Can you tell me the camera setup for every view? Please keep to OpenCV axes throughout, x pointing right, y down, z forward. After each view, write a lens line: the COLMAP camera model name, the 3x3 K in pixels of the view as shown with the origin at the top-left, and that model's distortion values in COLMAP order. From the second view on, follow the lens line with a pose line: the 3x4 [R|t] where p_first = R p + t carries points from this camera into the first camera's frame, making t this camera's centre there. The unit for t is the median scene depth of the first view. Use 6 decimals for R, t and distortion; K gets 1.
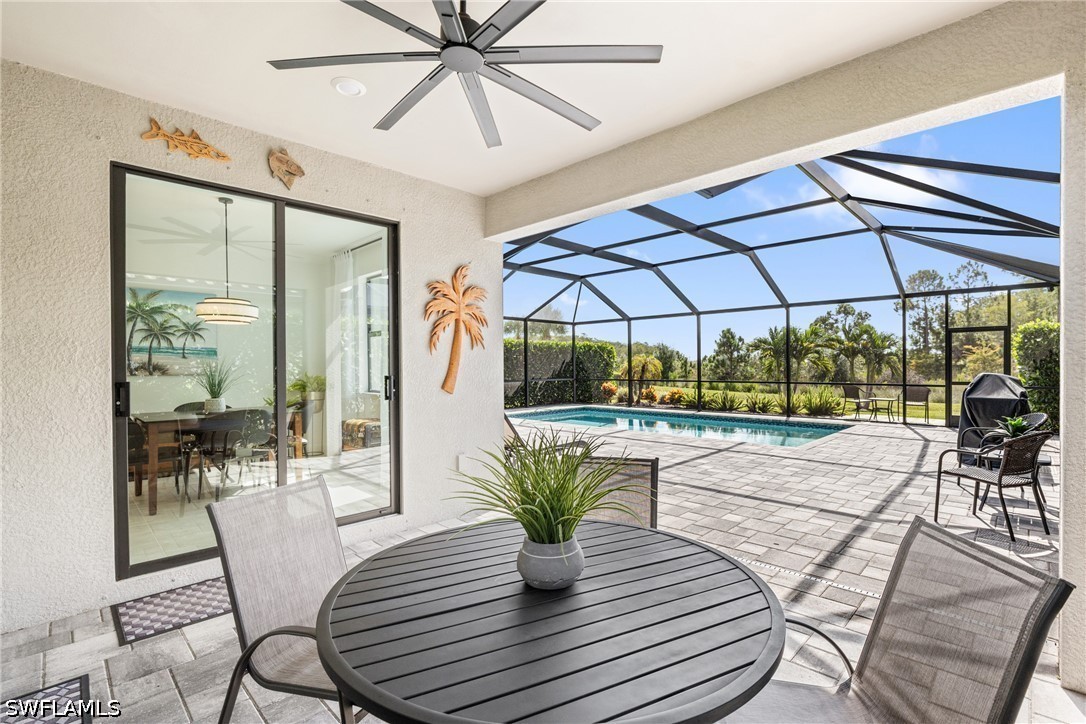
lens RADIAL K [[499.6, 0, 539.1], [0, 499.6, 361.5], [0, 0, 1]] dist [-0.022035, 0.005140]
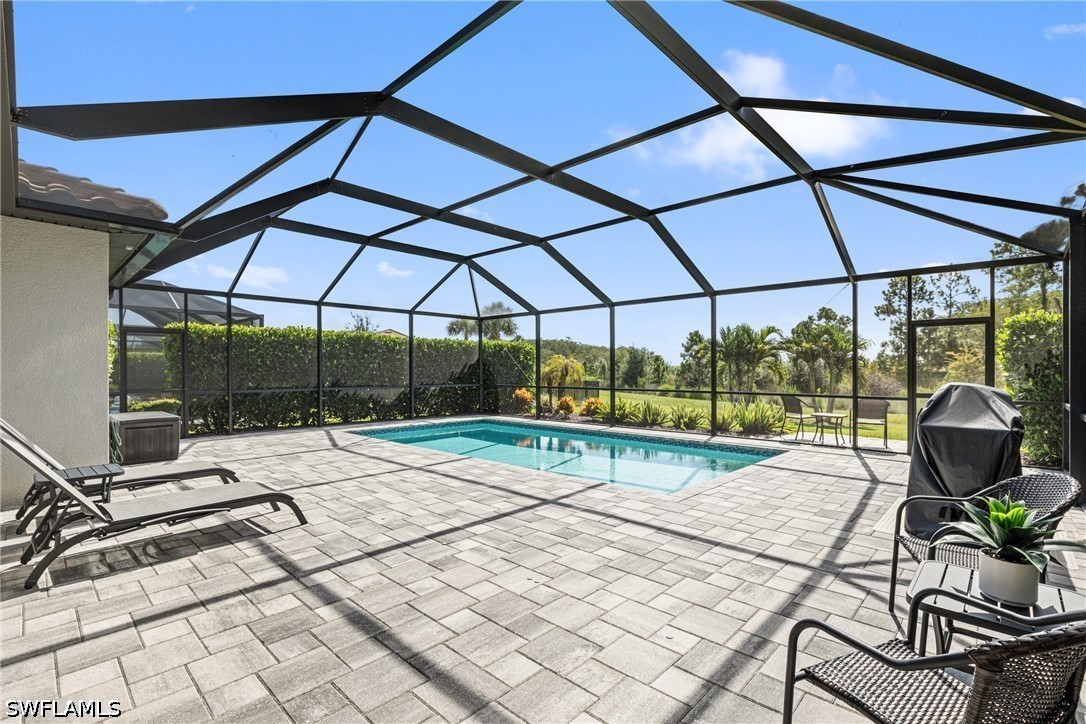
lens RADIAL K [[499.6, 0, 543.0], [0, 499.6, 363.1], [0, 0, 1]] dist [-0.022035, 0.005140]
pose [[0.999702, 0.007603, 0.023192, 0.212602], [-0.007475, 0.999956, -0.005603, 0.003321], [-0.023234, 0.005428, 0.999715, 0.222792]]
